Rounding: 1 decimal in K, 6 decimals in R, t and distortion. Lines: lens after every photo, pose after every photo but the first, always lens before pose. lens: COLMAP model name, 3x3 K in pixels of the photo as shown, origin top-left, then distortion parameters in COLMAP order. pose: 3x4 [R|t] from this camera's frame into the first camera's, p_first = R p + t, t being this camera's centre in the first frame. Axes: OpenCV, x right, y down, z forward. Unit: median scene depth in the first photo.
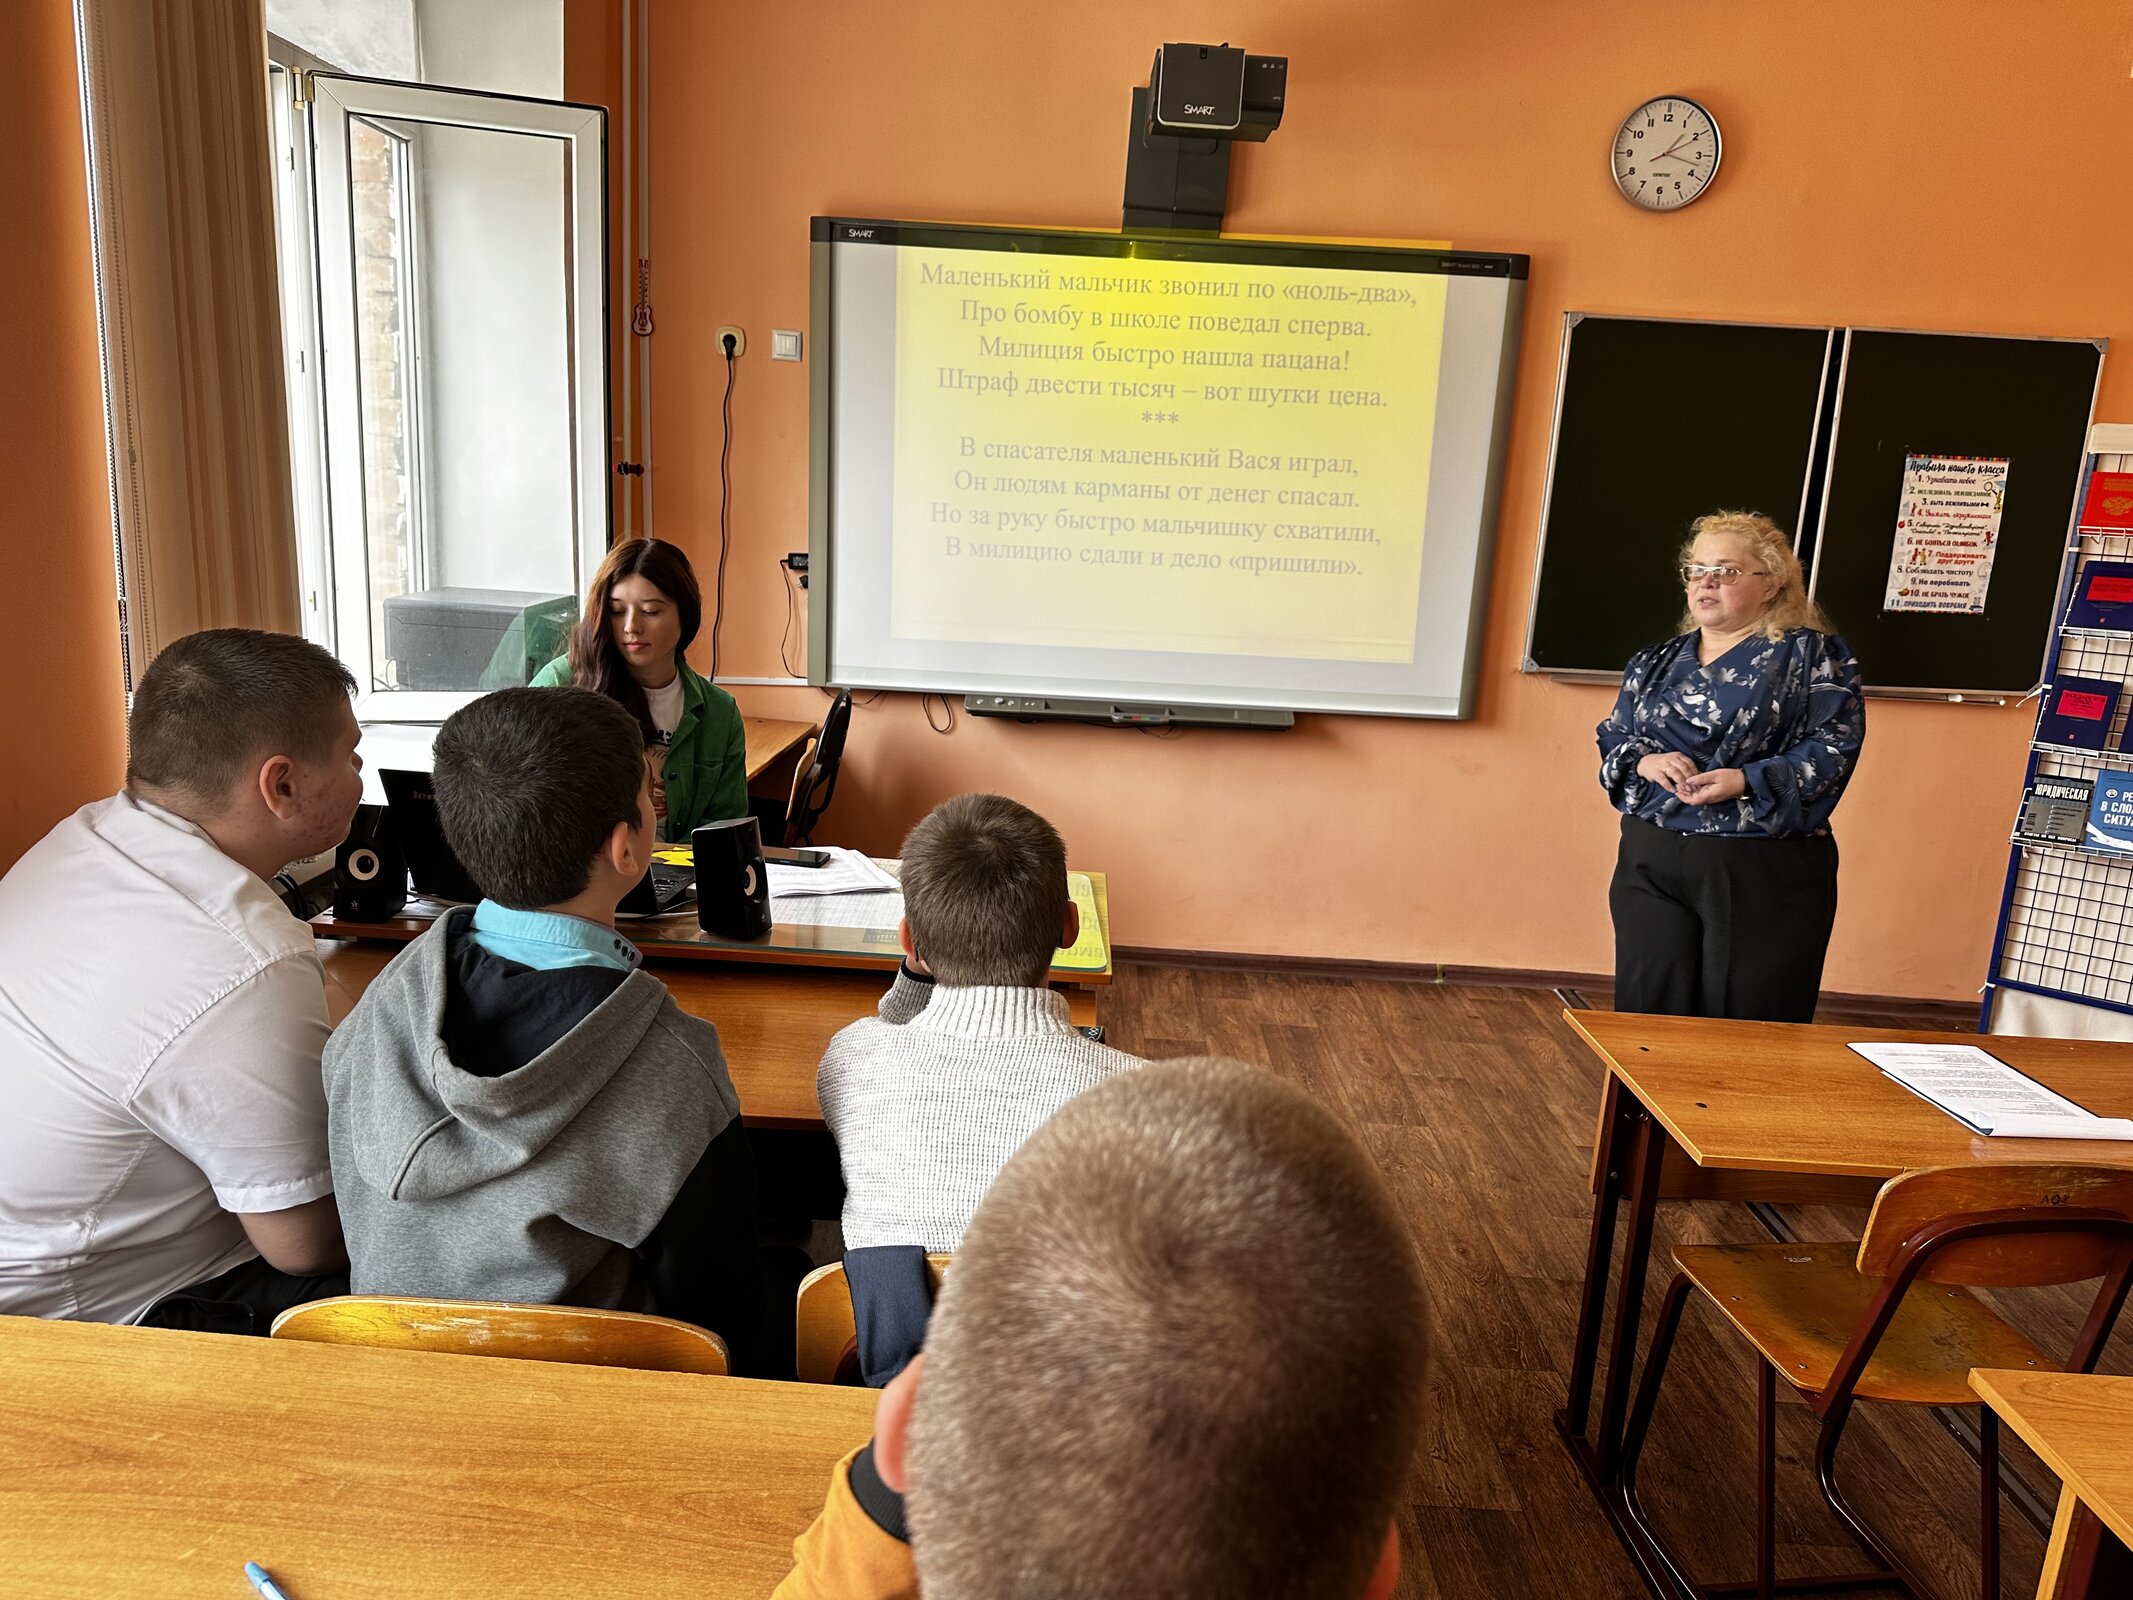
lens RADIAL K [[1550.6, 0, 1026.3], [0, 1550.6, 814.3], [0, 0, 1]] dist [-0.004364, -0.002871]
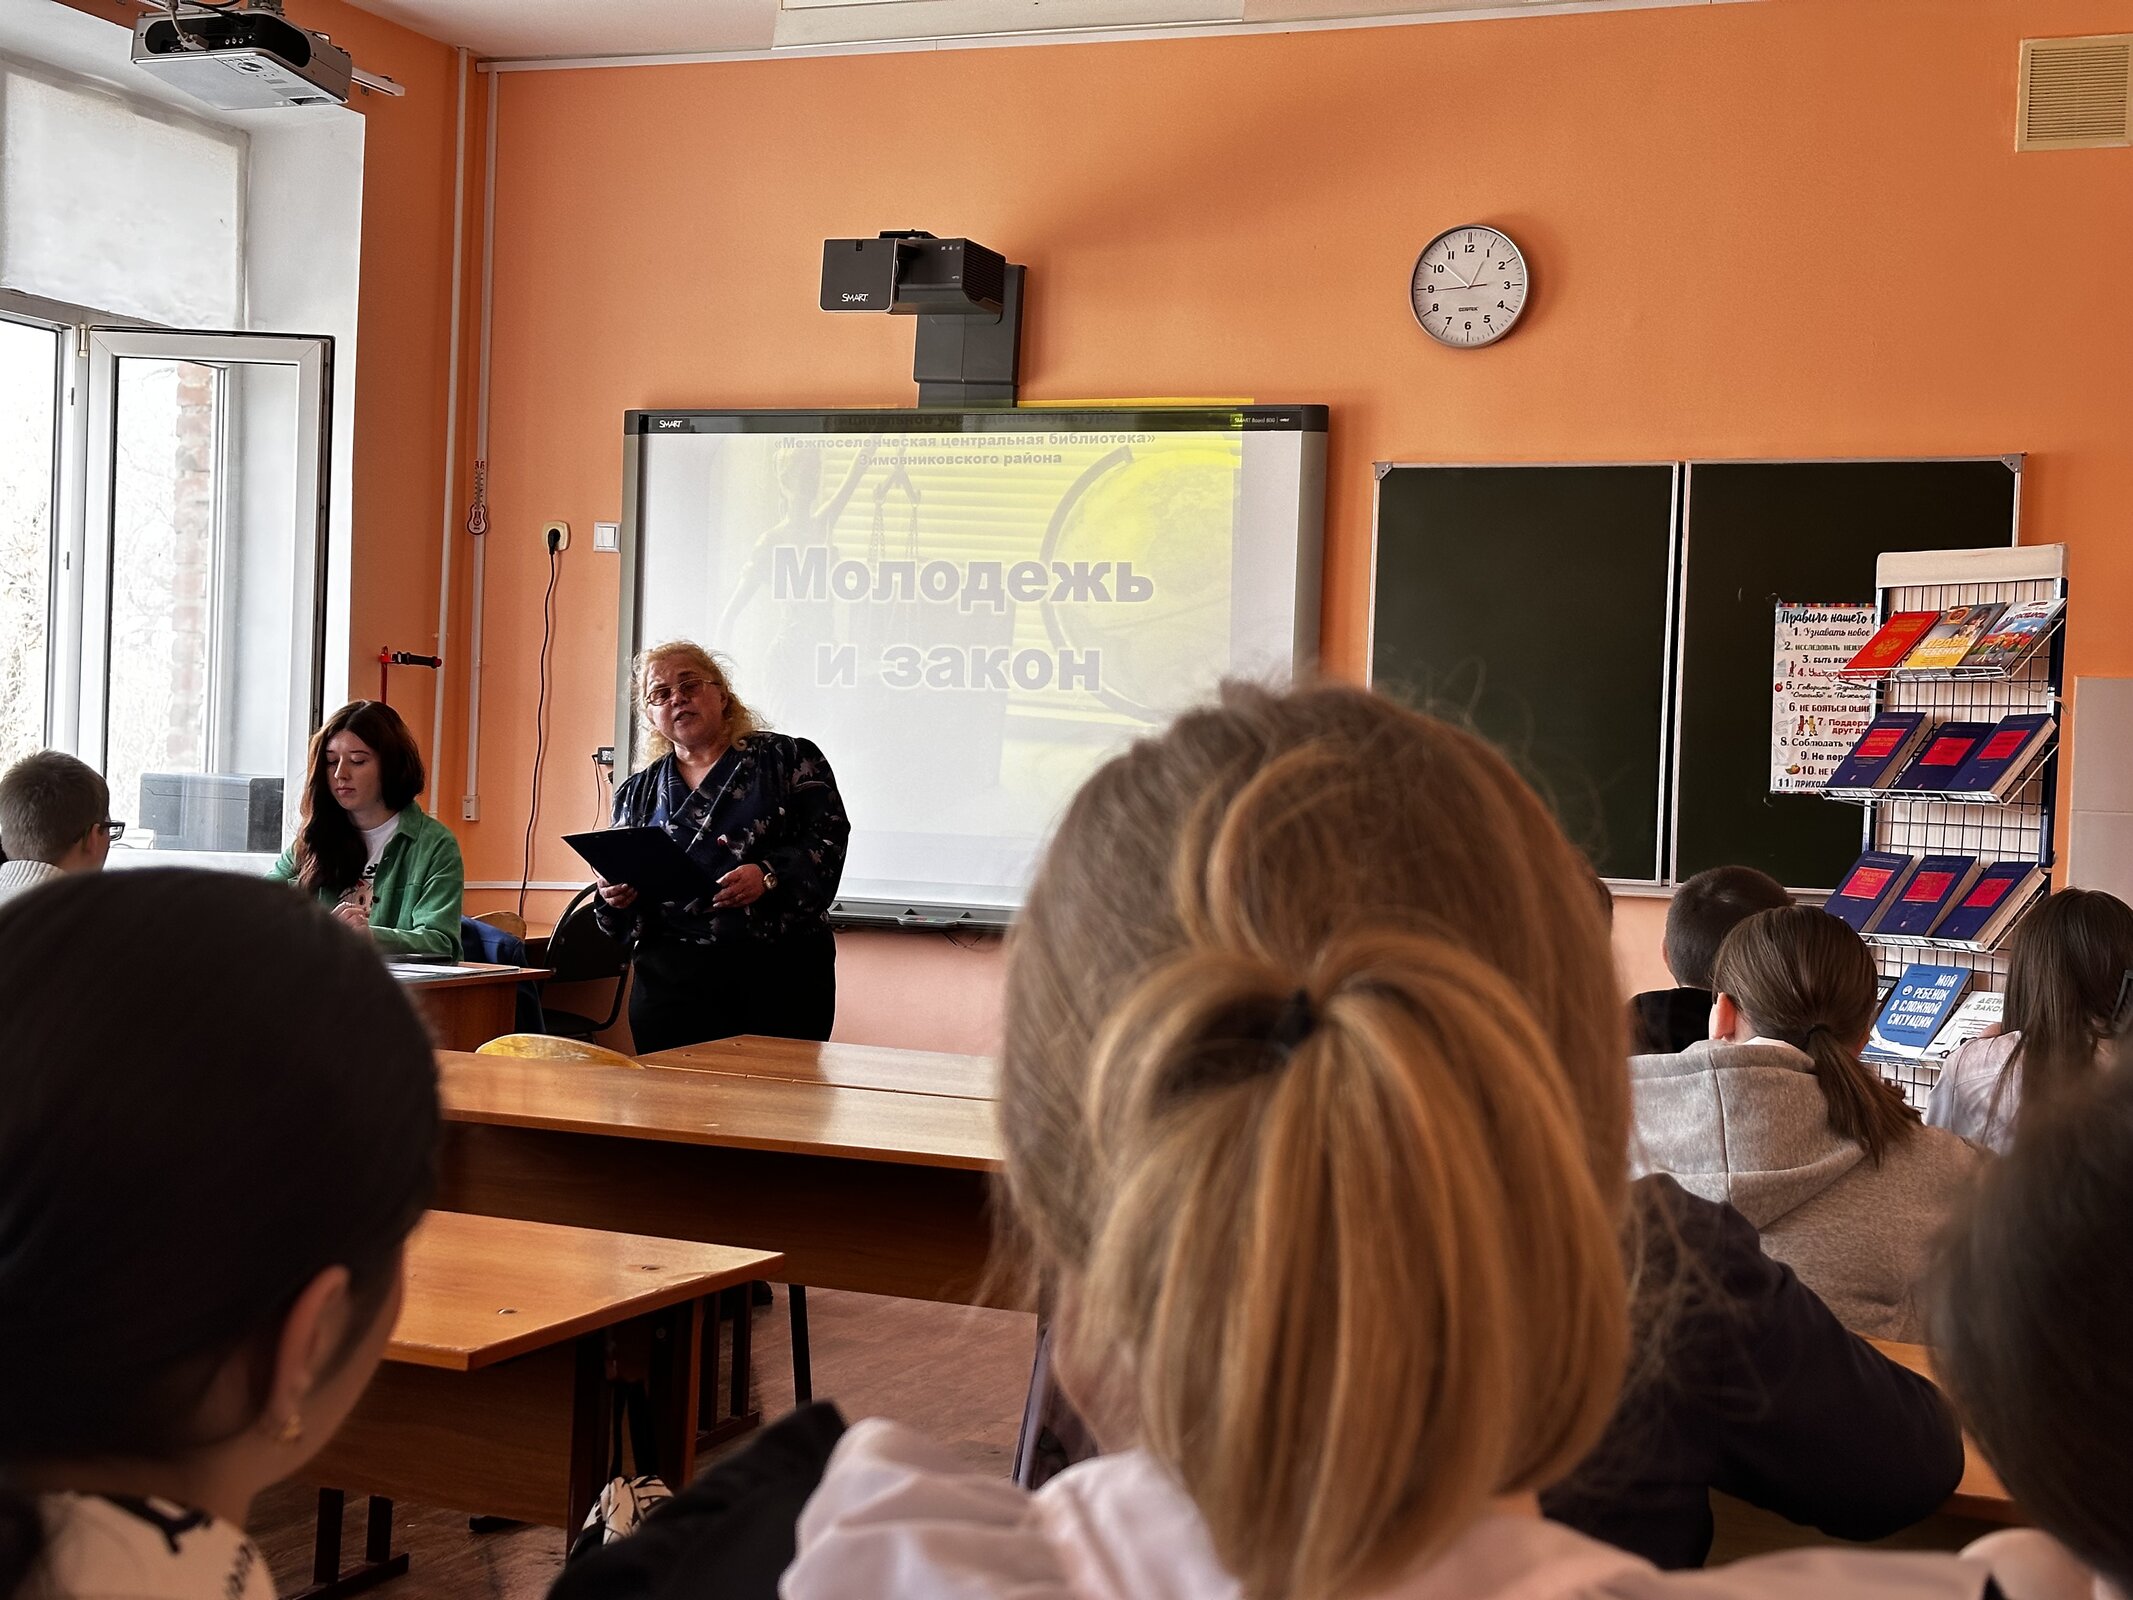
lens RADIAL K [[3122.6, 0, 1066.5], [0, 3122.6, 800.0], [0, 0, 1]] dist [0.212032, -0.626475]
pose [[0.924294, -0.011172, -0.381518, 0.867440], [-0.077045, 0.973535, -0.215161, 0.261387], [0.373825, 0.228266, 0.898971, -0.630716]]
